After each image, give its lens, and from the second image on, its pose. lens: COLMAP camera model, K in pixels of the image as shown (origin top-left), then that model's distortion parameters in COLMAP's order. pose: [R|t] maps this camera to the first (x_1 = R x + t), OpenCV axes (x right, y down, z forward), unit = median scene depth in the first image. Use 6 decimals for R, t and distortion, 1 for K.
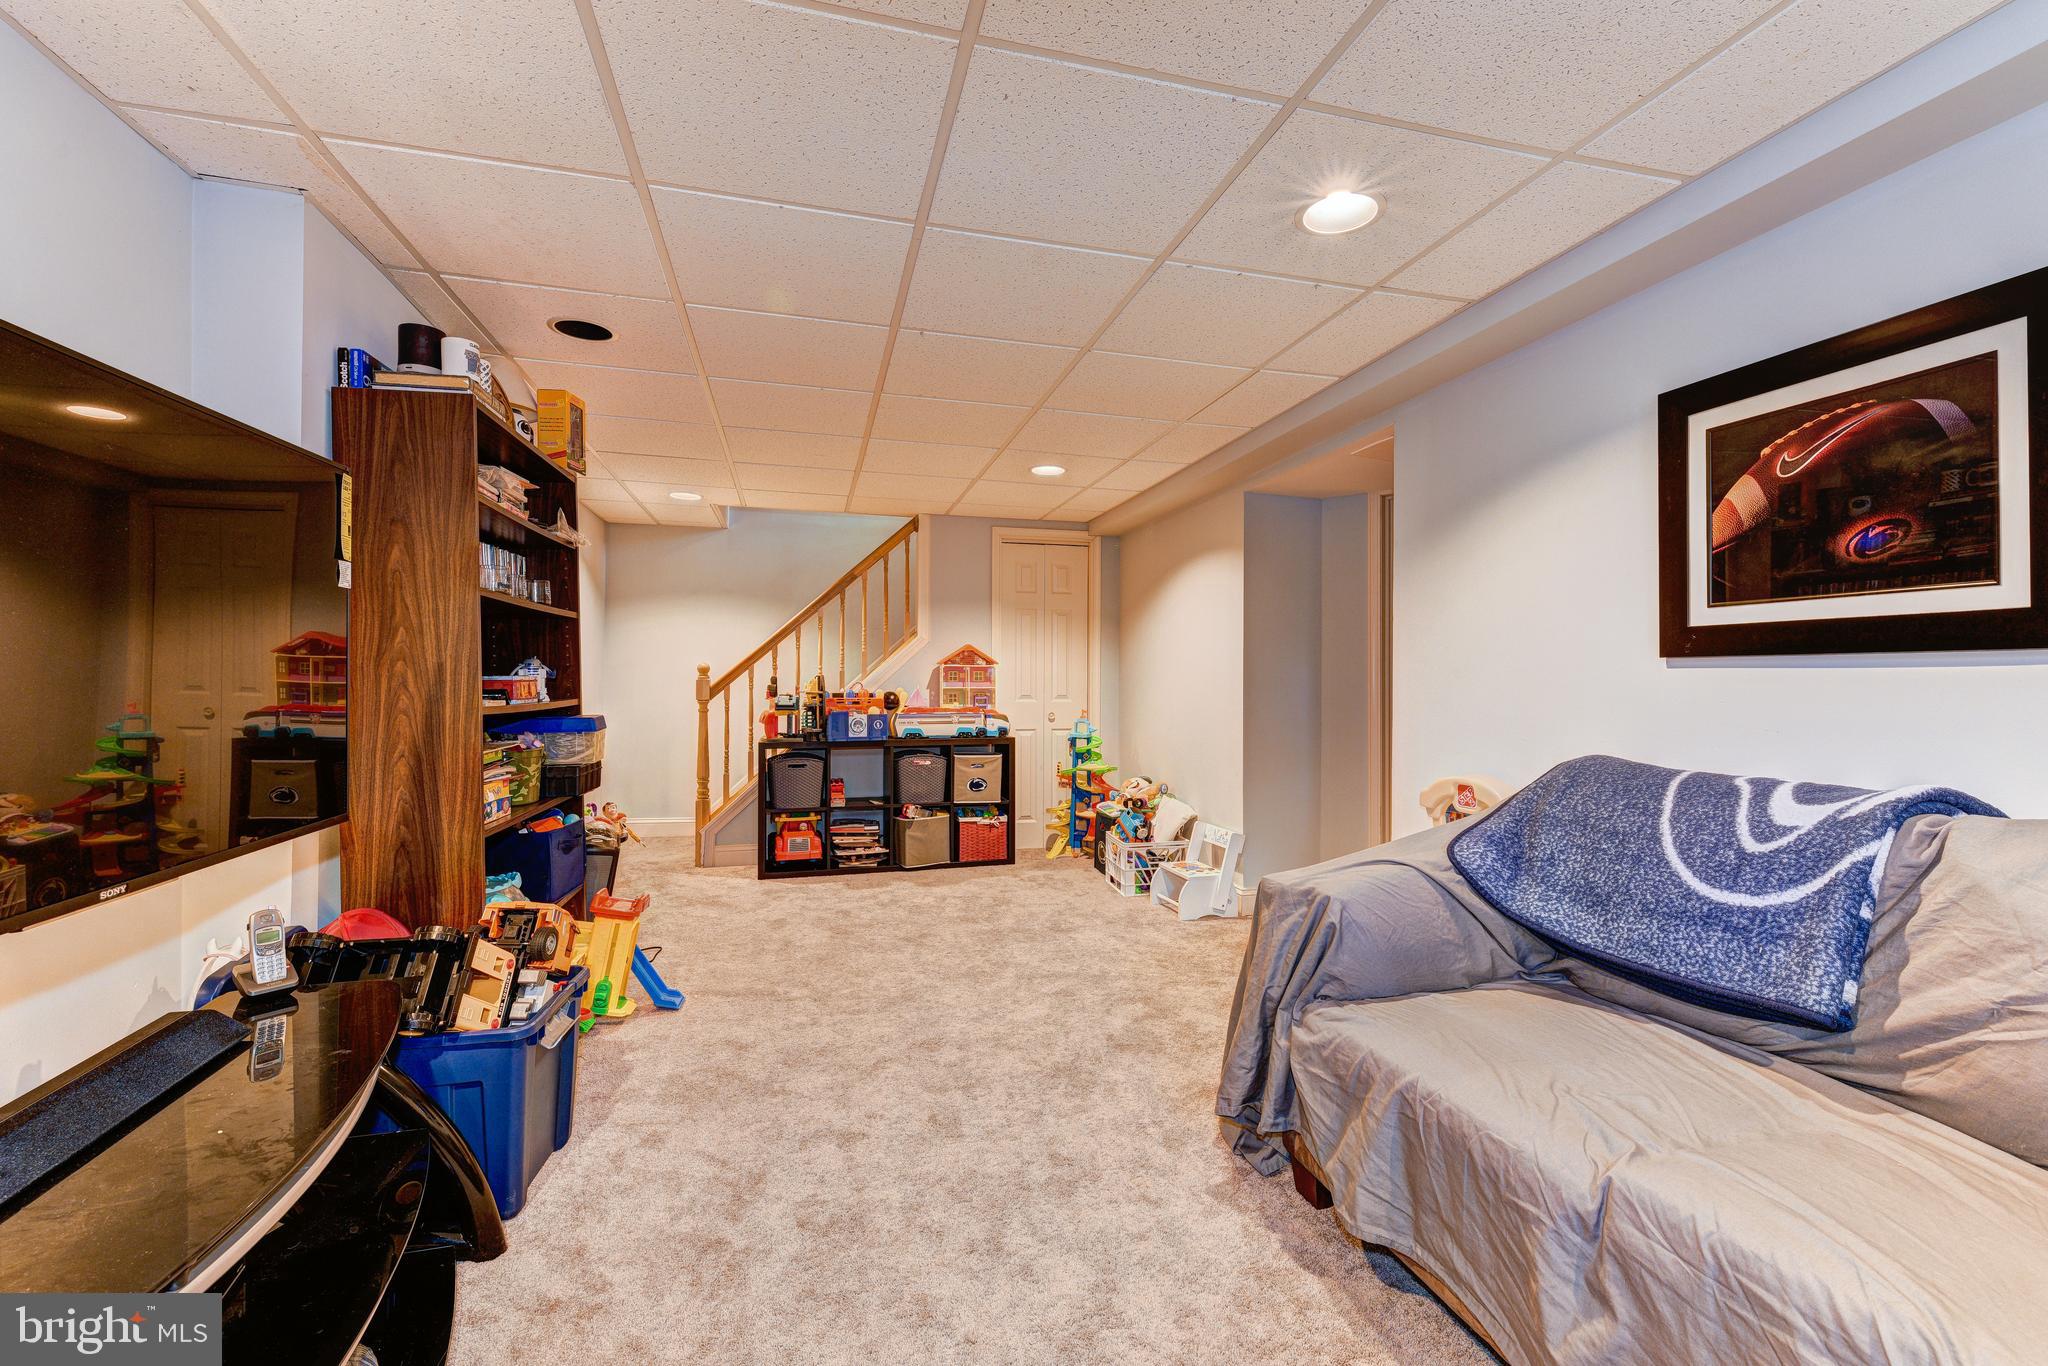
lens RADIAL K [[873.5, 0, 1031.4], [0, 873.5, 681.0], [0, 0, 1]] dist [0.016972, -0.009156]
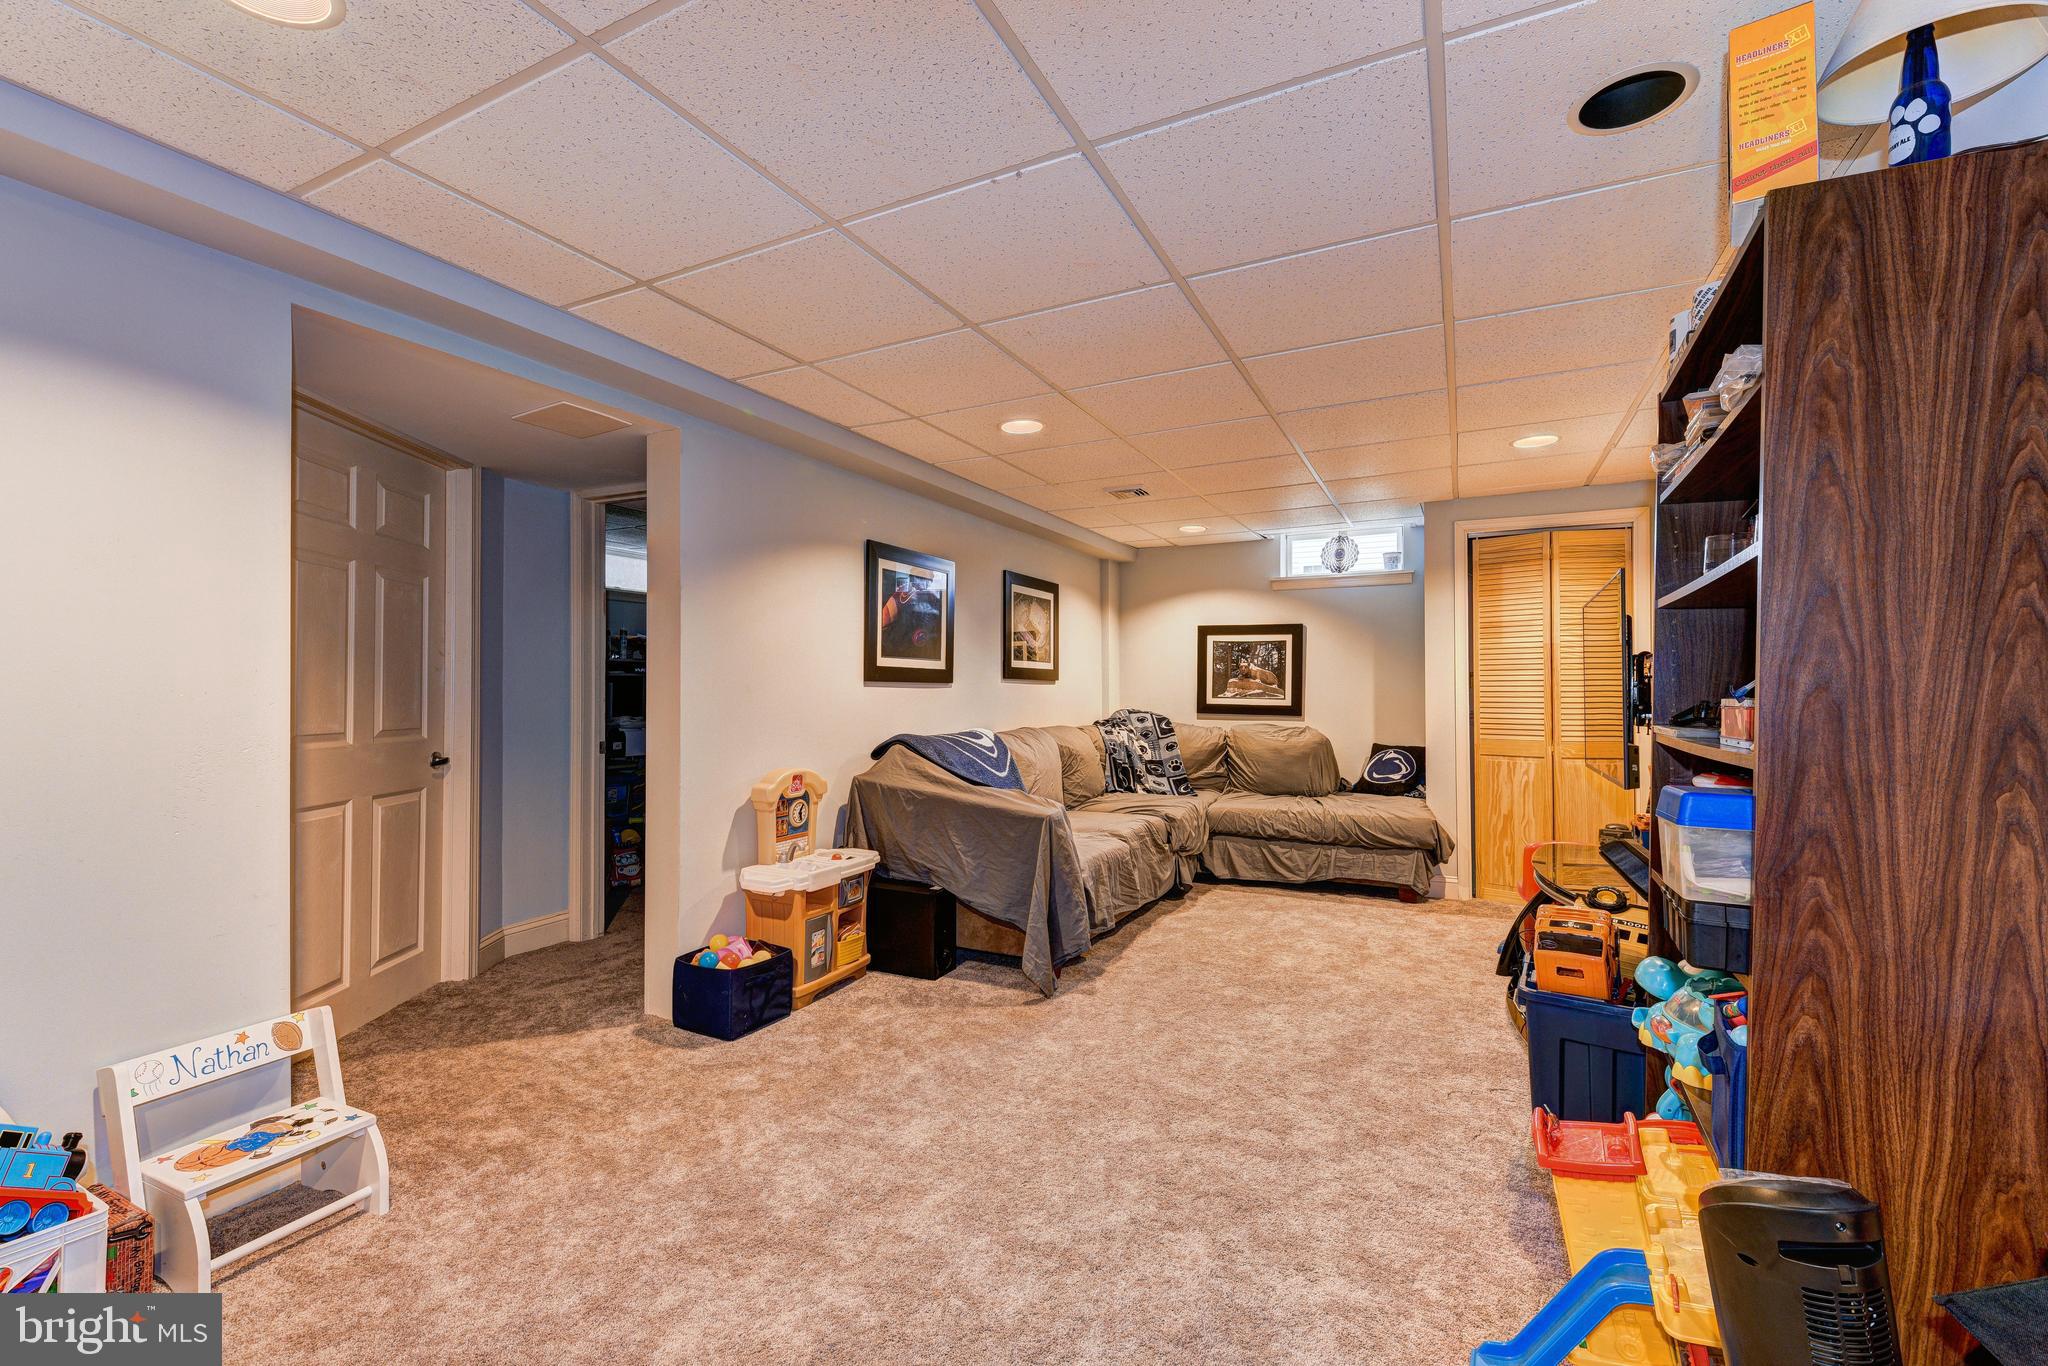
lens RADIAL K [[873.5, 0, 1031.4], [0, 873.5, 681.0], [0, 0, 1]] dist [0.016972, -0.009156]
pose [[-0.751128, 0.002393, 0.660152, -0.797553], [-0.008870, 0.999867, -0.013717, -0.004470], [-0.660097, -0.016159, -0.751006, 2.265949]]
